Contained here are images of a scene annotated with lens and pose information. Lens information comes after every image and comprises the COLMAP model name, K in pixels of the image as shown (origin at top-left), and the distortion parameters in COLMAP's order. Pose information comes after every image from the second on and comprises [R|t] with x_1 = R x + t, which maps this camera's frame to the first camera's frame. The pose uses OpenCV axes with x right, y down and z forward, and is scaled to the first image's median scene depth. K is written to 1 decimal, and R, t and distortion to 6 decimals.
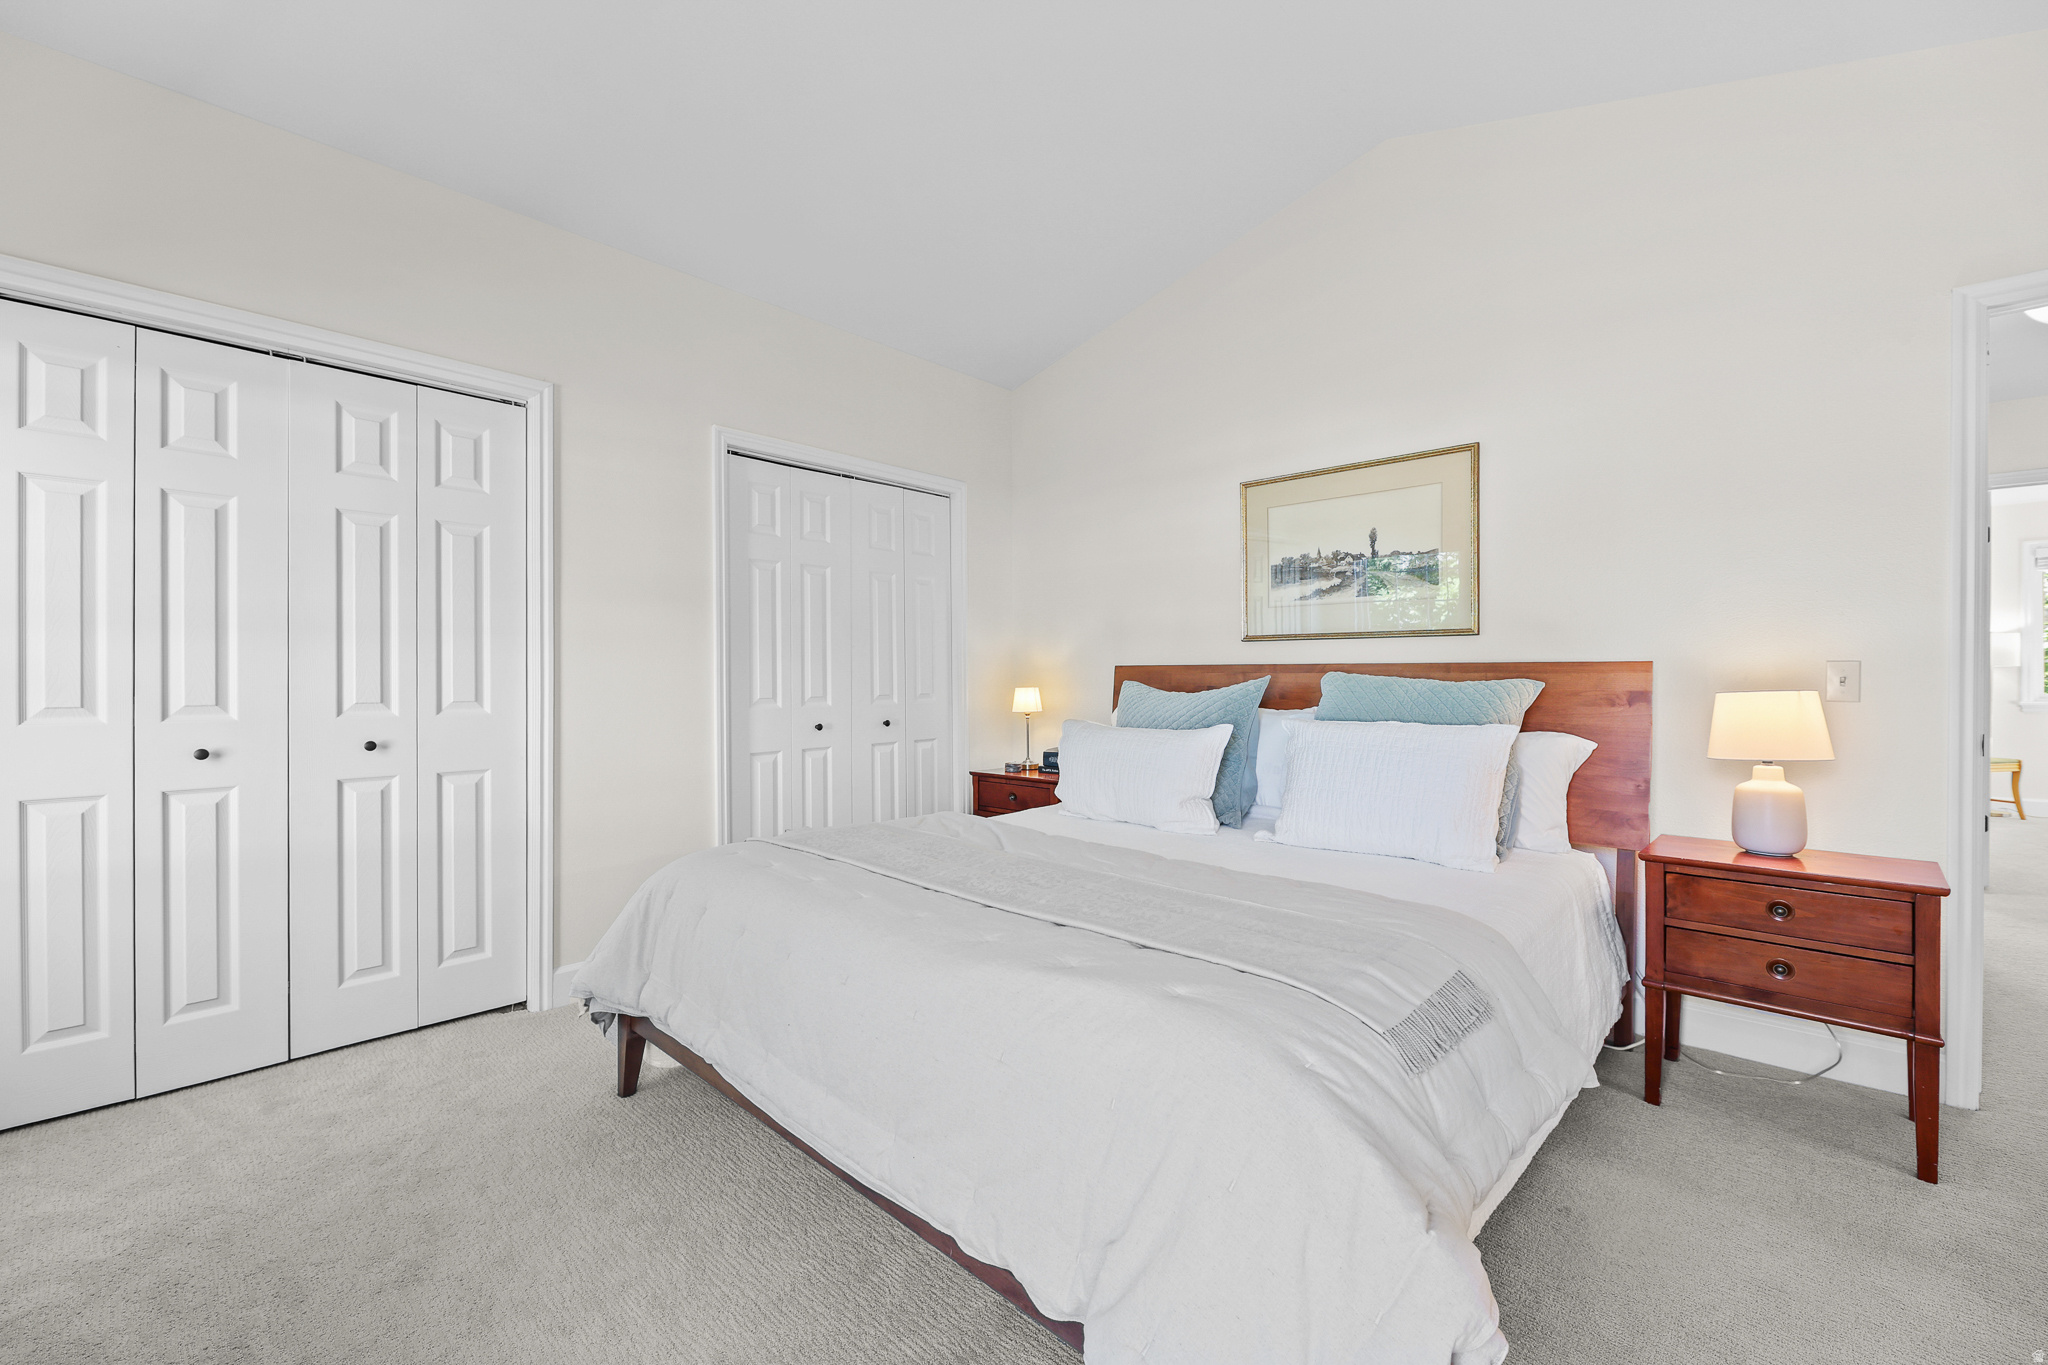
lens RADIAL K [[841.8, 0, 1024.0], [0, 841.8, 682.5], [0, 0, 1]] dist [0.001172, -0.003967]
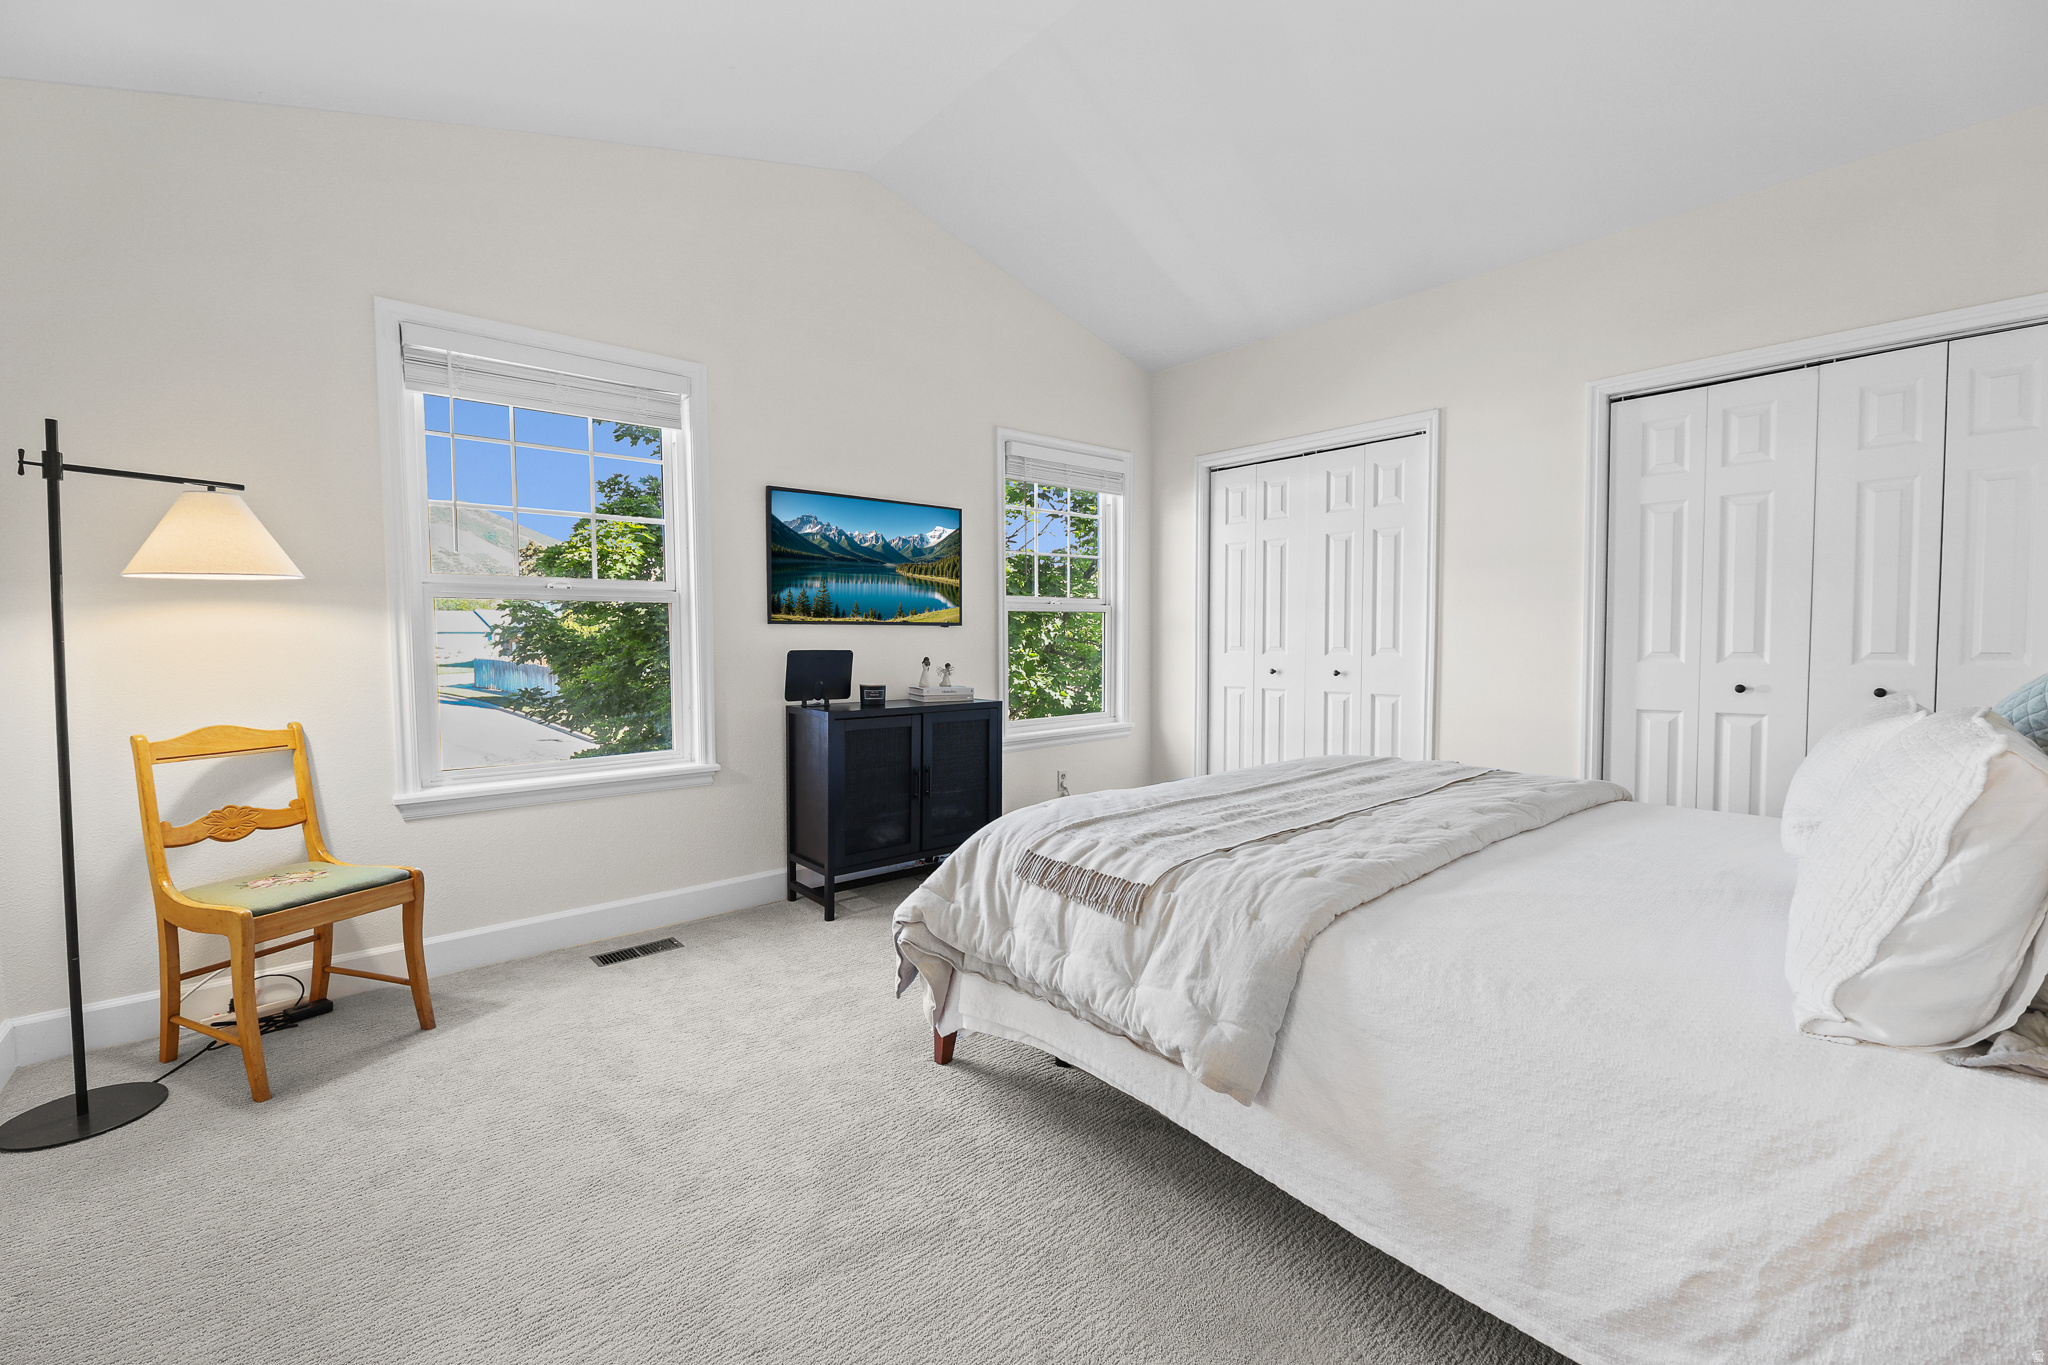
lens RADIAL K [[841.8, 0, 1024.0], [0, 841.8, 682.5], [0, 0, 1]] dist [0.001172, -0.003967]
pose [[-0.096945, 0.069815, -0.992838, 0.839832], [0.015025, 0.997526, 0.068678, -0.027585], [0.995176, -0.008260, -0.097754, 0.476452]]
